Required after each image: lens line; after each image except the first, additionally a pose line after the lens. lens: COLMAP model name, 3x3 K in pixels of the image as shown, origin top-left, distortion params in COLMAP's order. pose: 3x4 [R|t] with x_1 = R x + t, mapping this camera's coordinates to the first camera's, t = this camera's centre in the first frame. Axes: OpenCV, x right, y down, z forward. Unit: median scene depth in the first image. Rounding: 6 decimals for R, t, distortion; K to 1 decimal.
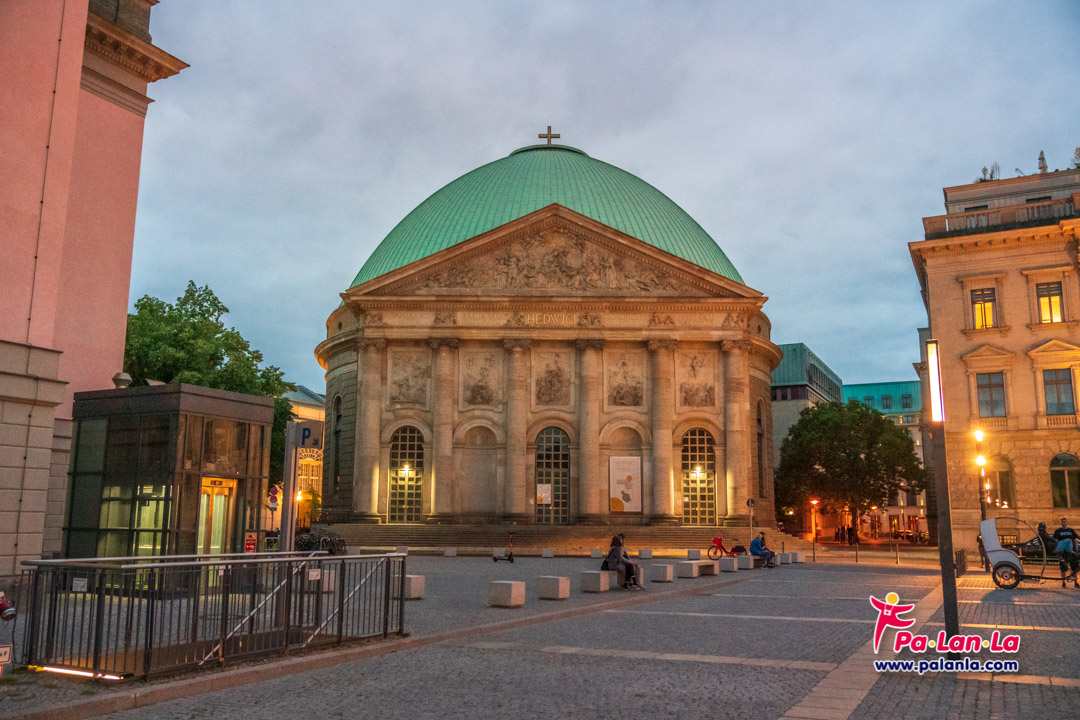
lens RADIAL K [[921.2, 0, 540.0], [0, 921.2, 360.0], [0, 0, 1]] dist [-0.004244, 0.000542]
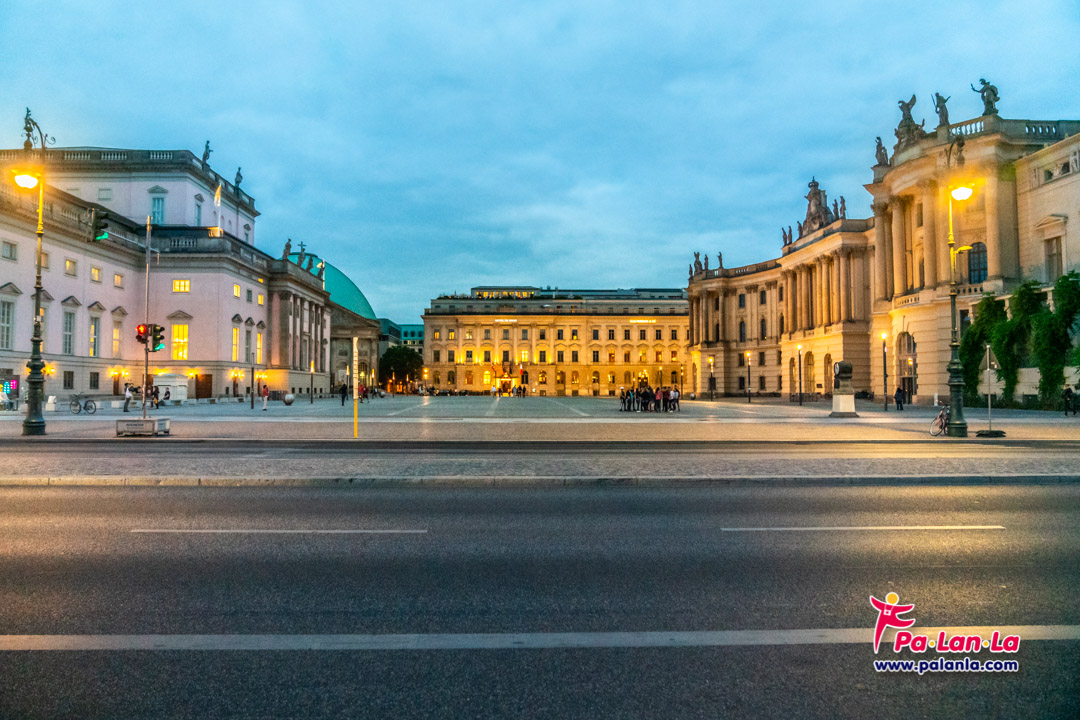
lens RADIAL K [[741.4, 0, 533.1], [0, 741.4, 360.2], [0, 0, 1]] dist [-0.052868, 0.043390]
pose [[0.880704, 0.010482, 0.473552, -0.628158], [-0.079298, 0.988908, 0.125589, -0.358995], [-0.466983, -0.148158, 0.871766, -1.889419]]
